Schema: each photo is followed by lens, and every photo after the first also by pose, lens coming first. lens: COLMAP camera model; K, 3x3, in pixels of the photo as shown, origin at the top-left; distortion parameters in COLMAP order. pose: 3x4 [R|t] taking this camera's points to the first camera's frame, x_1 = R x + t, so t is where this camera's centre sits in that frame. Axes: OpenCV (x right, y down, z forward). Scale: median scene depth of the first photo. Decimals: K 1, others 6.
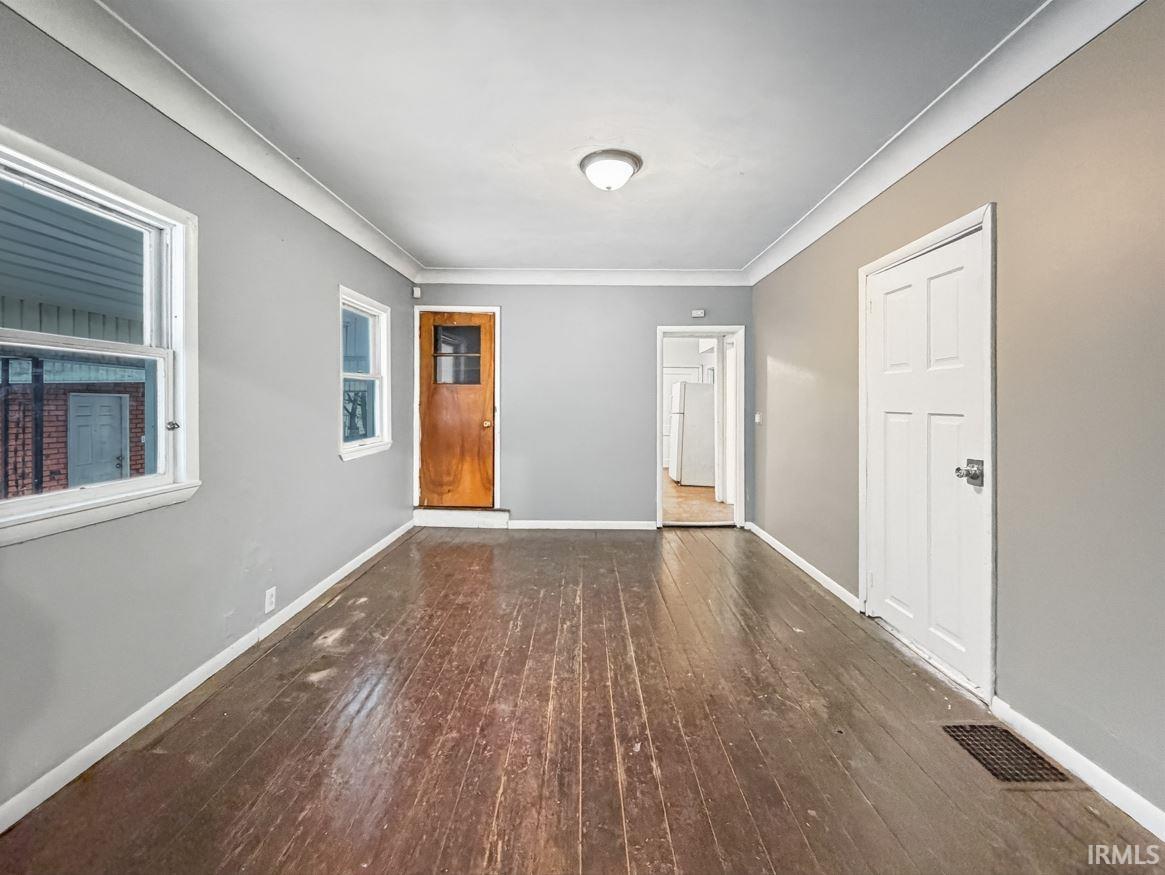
lens RADIAL K [[498.7, 0, 581.8], [0, 498.7, 396.4], [0, 0, 1]] dist [0.000864, 0.000097]
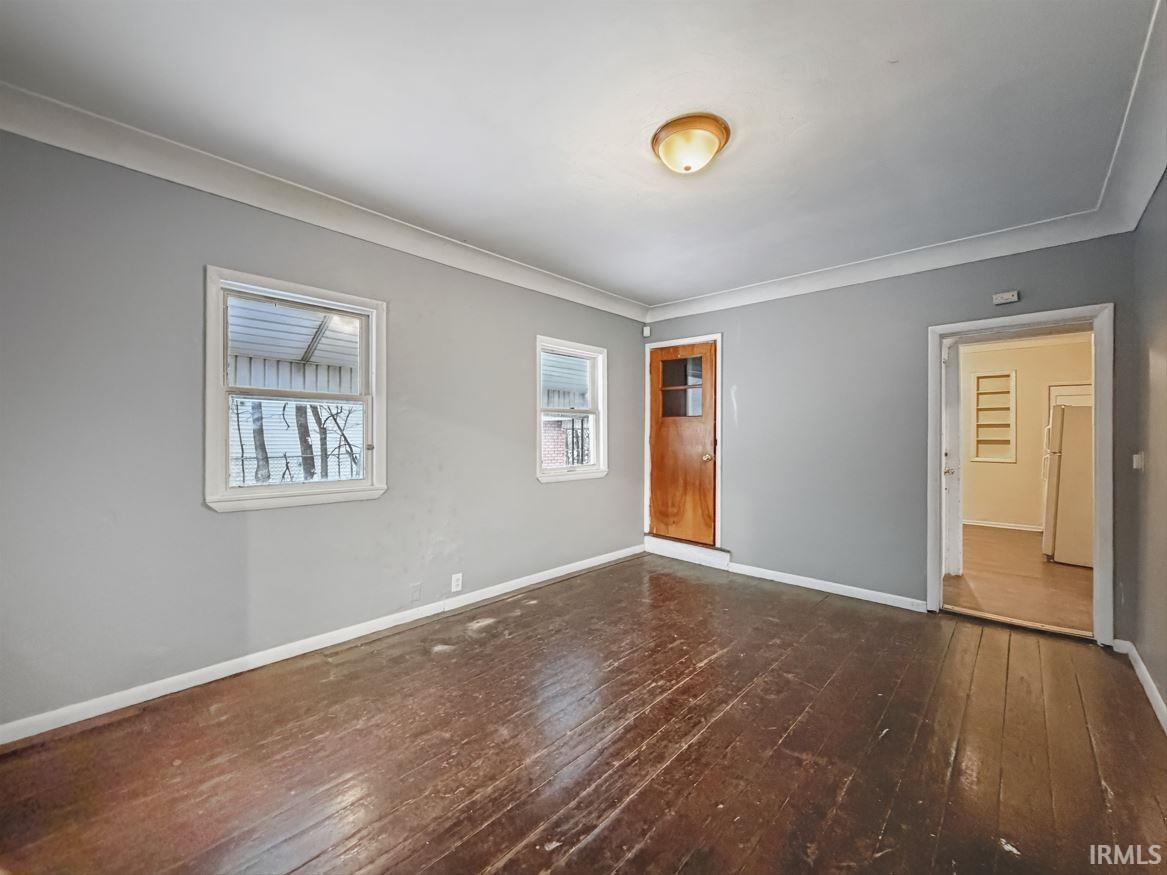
lens RADIAL K [[469.7, 0, 579.3], [0, 469.7, 434.6], [0, 0, 1]] dist [0.000965, 0.000137]
pose [[0.729576, -0.003109, -0.683893, 0.247665], [0.004204, 0.999991, -0.000060, 0.010236], [0.683887, -0.002831, 0.729582, 0.172164]]
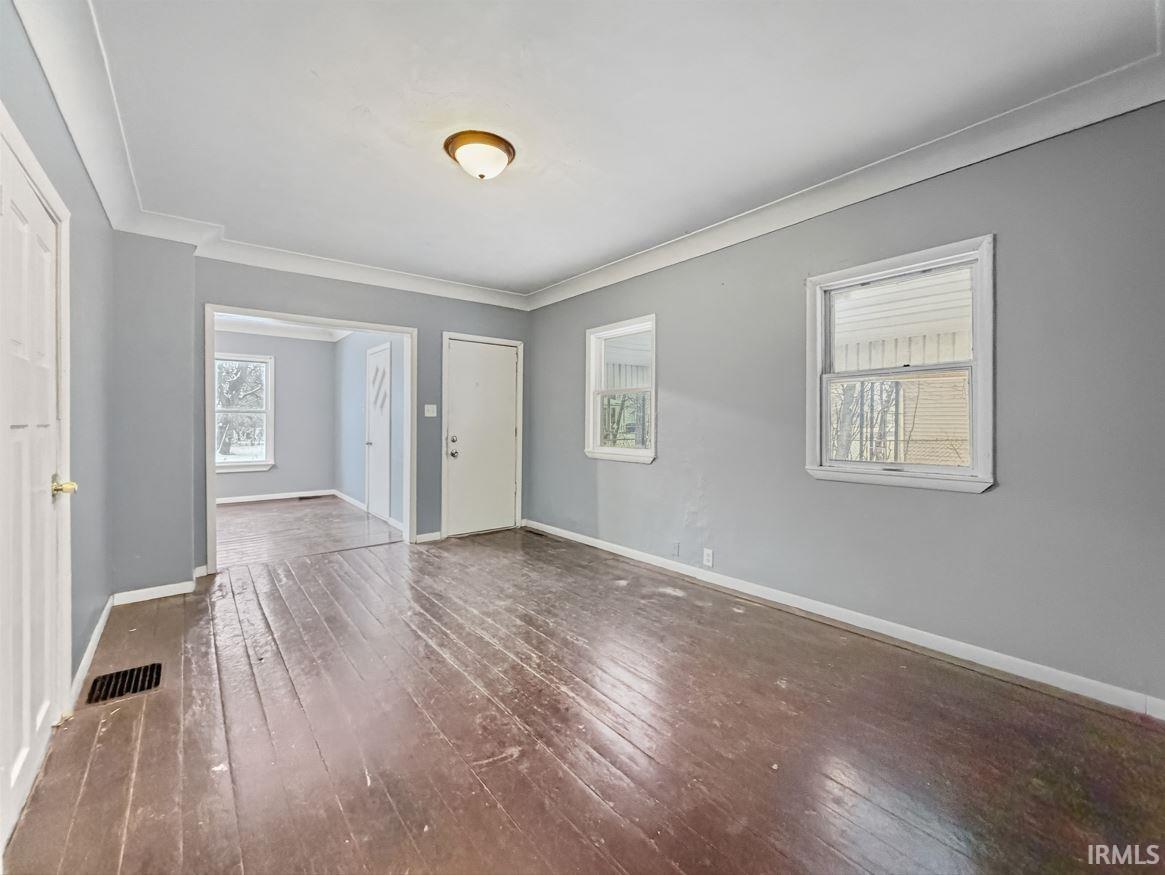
lens RADIAL K [[492.2, 0, 582.1], [0, 492.2, 433.1], [0, 0, 1]] dist [-0.001827, -0.000614]
pose [[-0.778698, 0.019630, -0.627091, 0.254778], [0.009473, 0.999764, 0.019533, 0.021997], [0.627327, 0.009270, -0.778701, 0.983338]]
